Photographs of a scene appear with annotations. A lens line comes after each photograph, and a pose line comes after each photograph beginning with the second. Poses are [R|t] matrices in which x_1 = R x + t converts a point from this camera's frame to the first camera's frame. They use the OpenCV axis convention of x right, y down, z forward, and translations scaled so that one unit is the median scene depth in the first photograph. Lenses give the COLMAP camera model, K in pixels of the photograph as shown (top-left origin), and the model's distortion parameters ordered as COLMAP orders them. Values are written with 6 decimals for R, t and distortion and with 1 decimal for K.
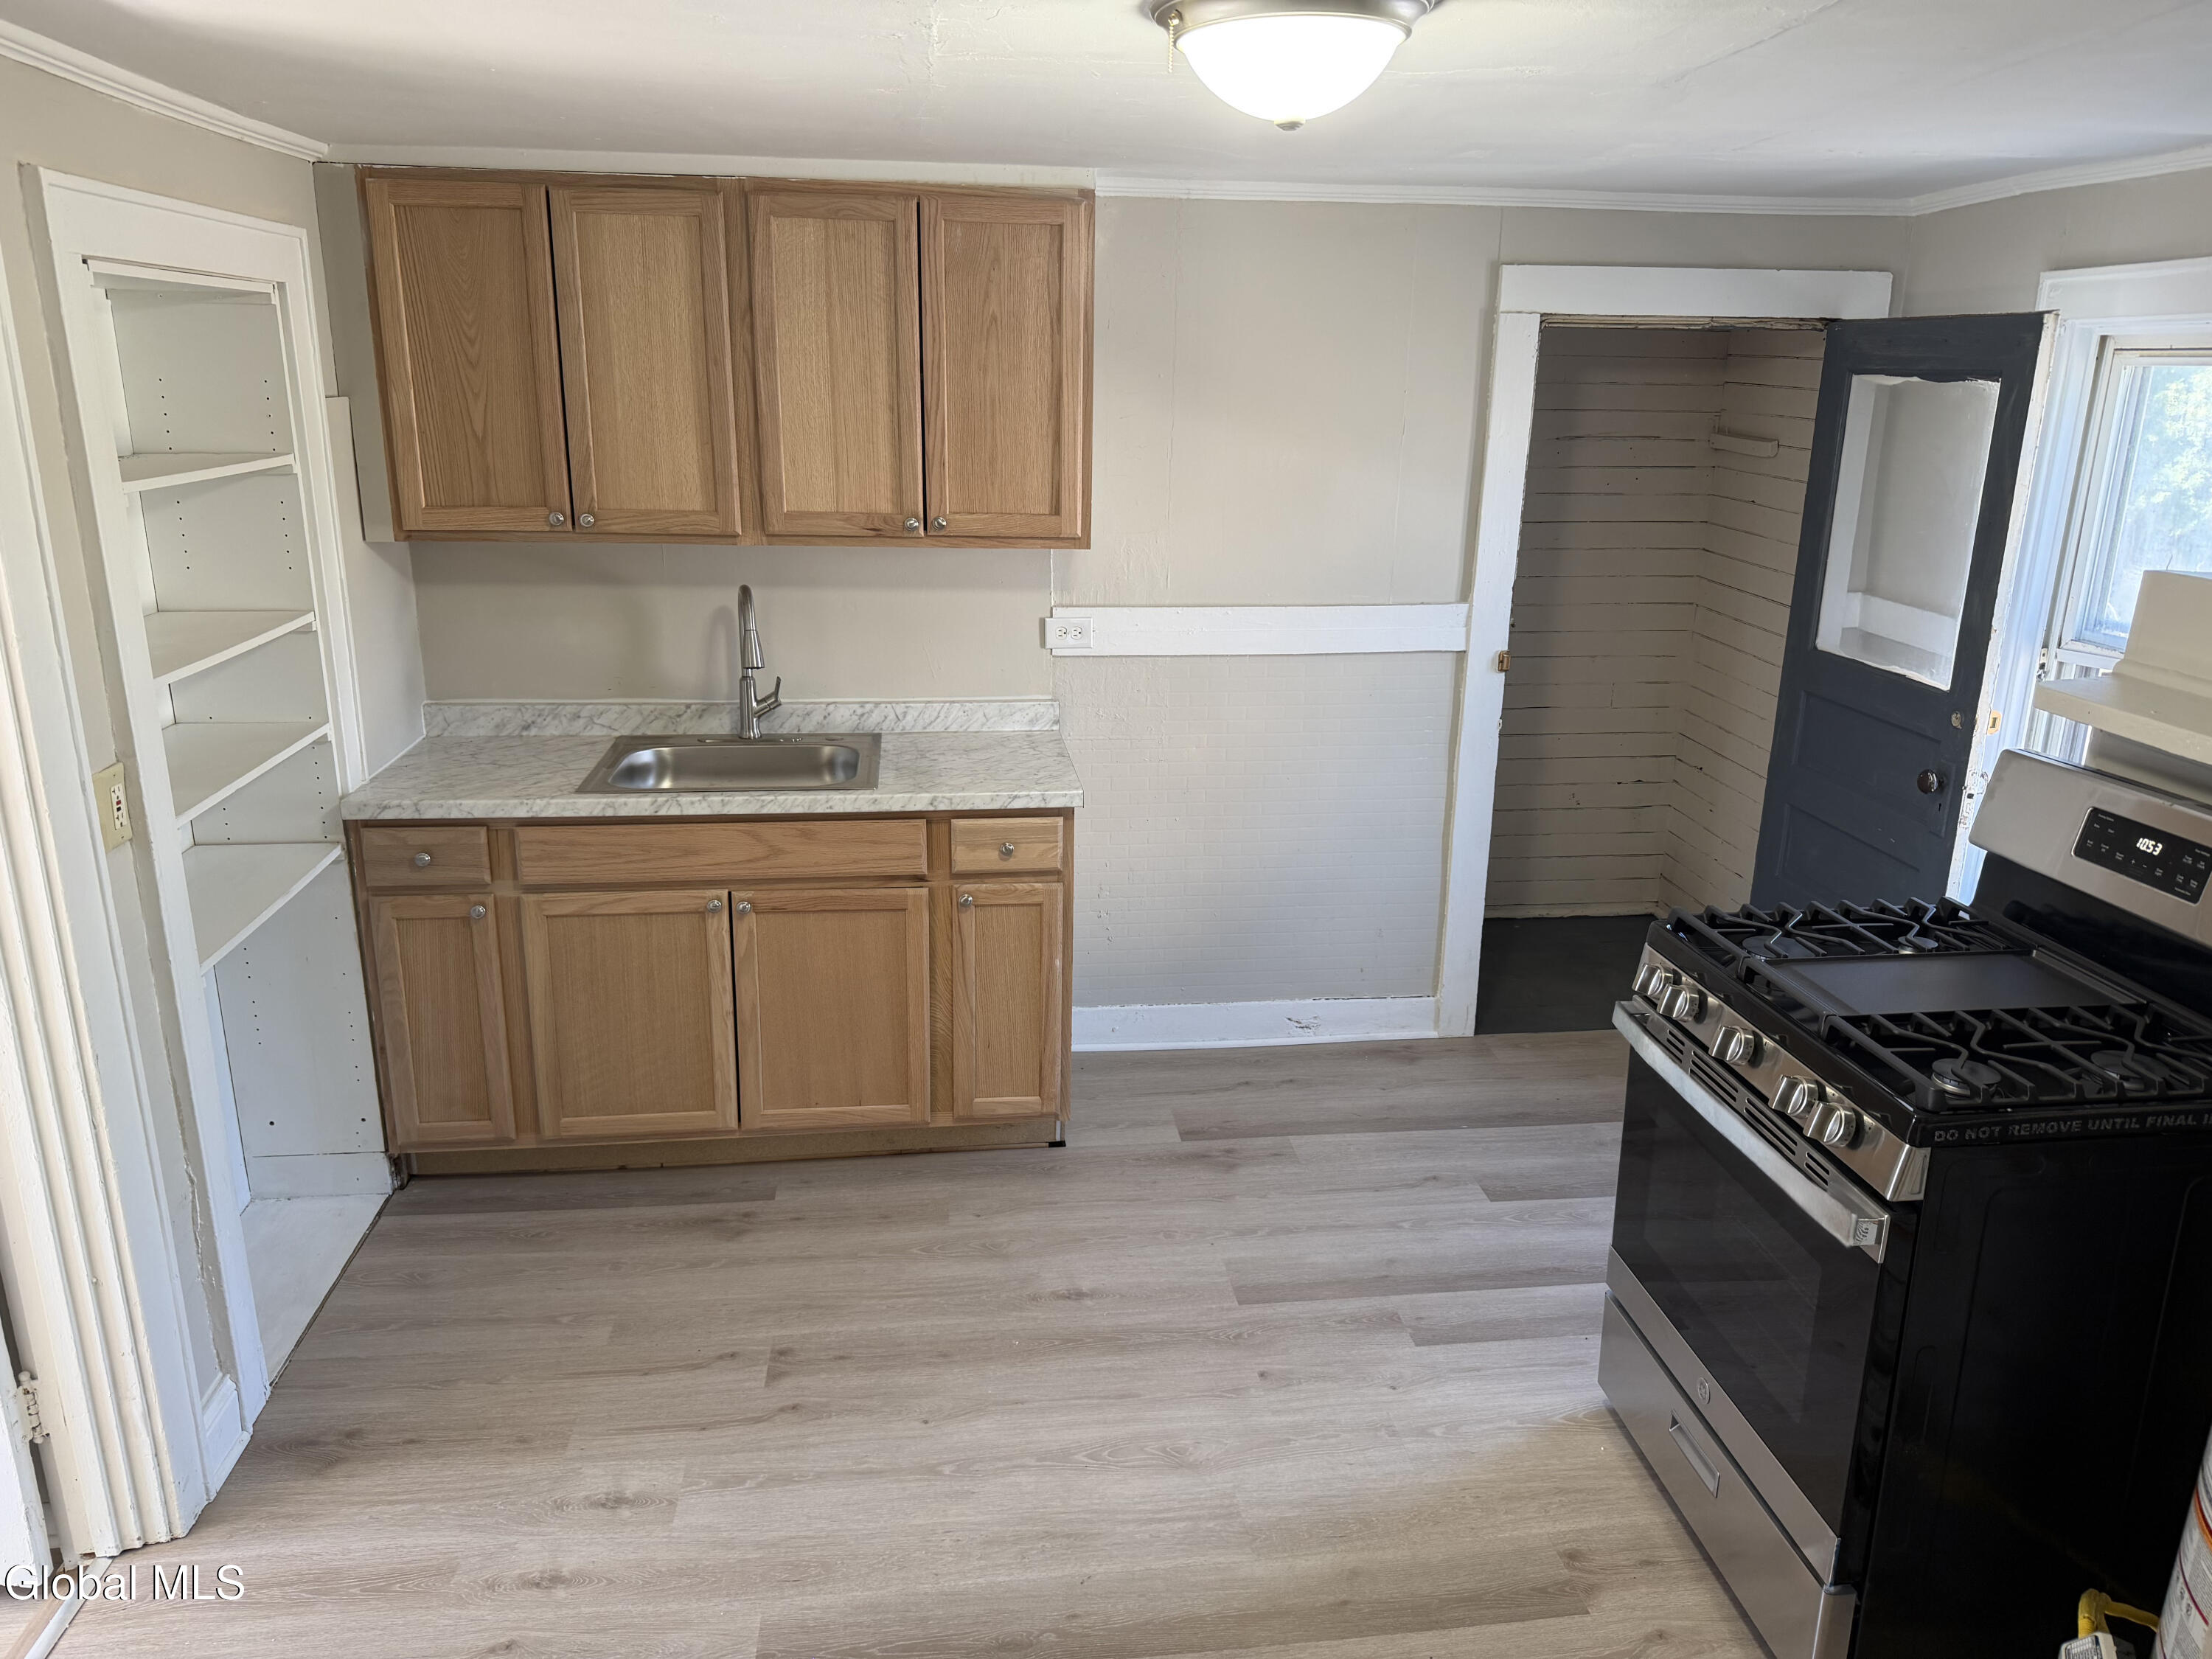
lens RADIAL K [[1555.9, 0, 1106.0], [0, 1555.9, 829.5], [0, 0, 1]] dist [0.002203, -0.001903]
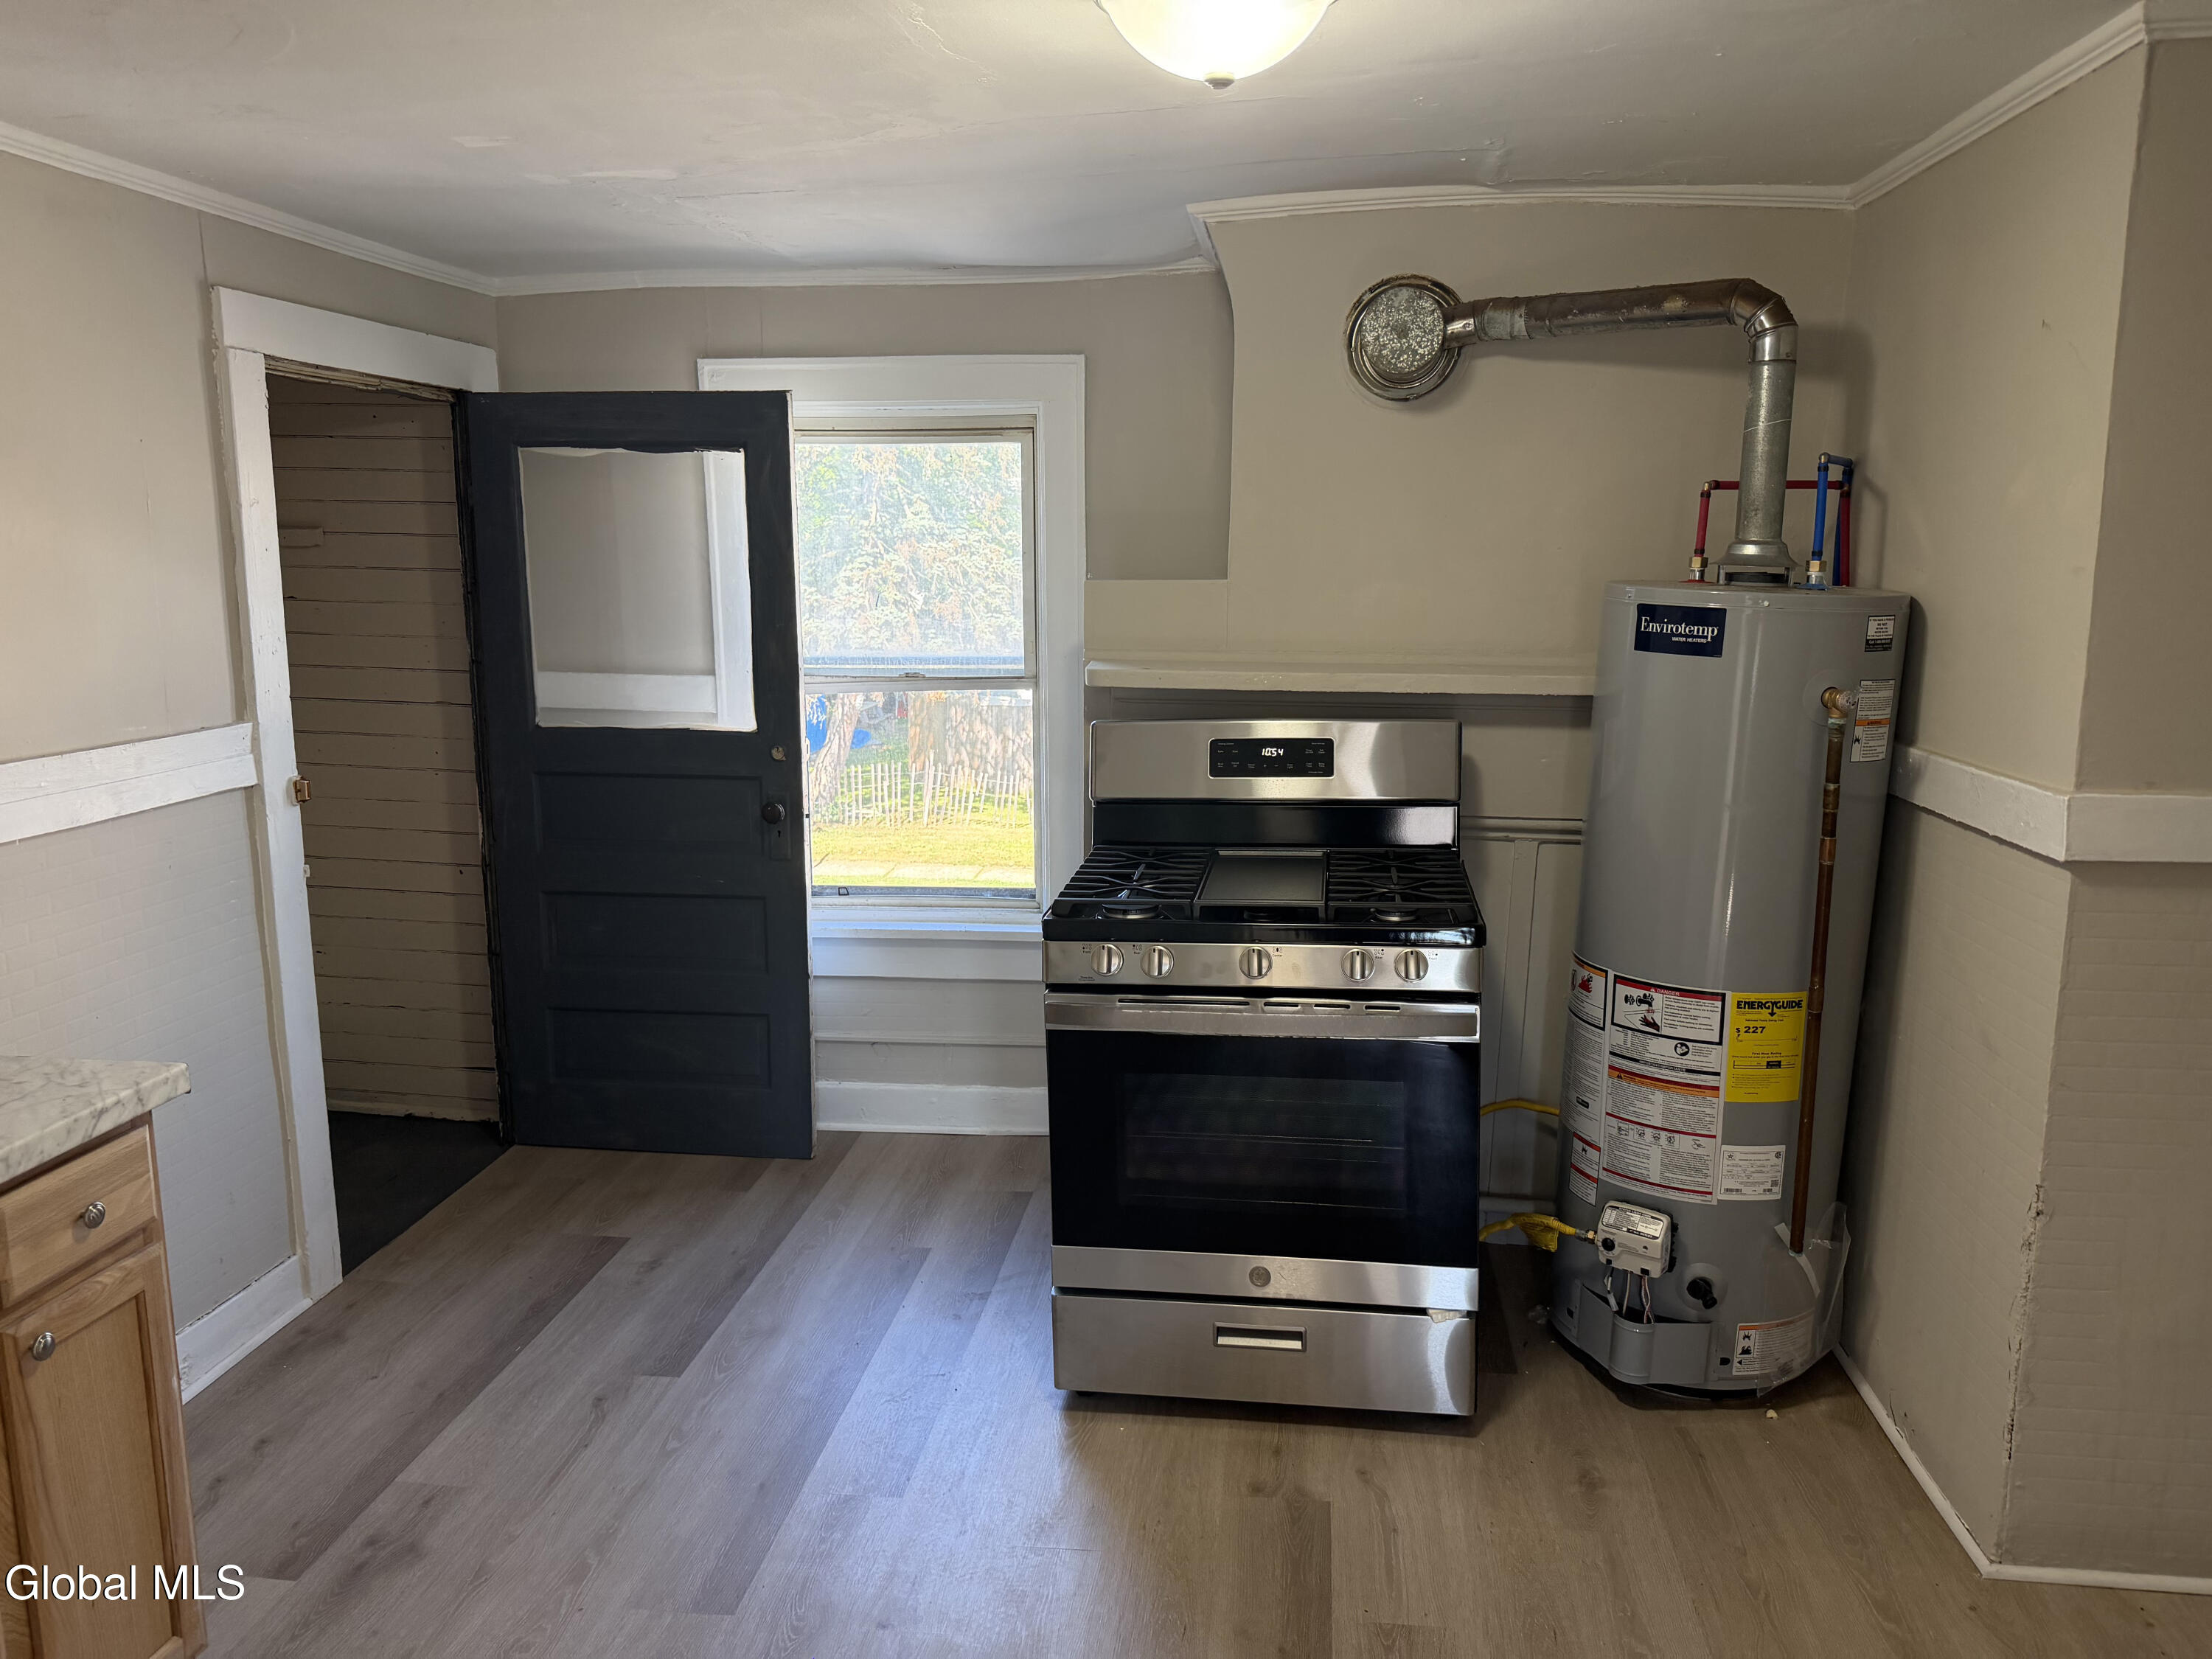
lens RADIAL K [[1564.7, 0, 1104.4], [0, 1564.7, 791.7], [0, 0, 1]] dist [-0.000682, -0.003612]
pose [[0.257927, -0.162253, 0.952443, -0.426221], [0.276443, 0.956978, 0.088164, -0.072127], [-0.925772, 0.240556, 0.291684, 0.443329]]
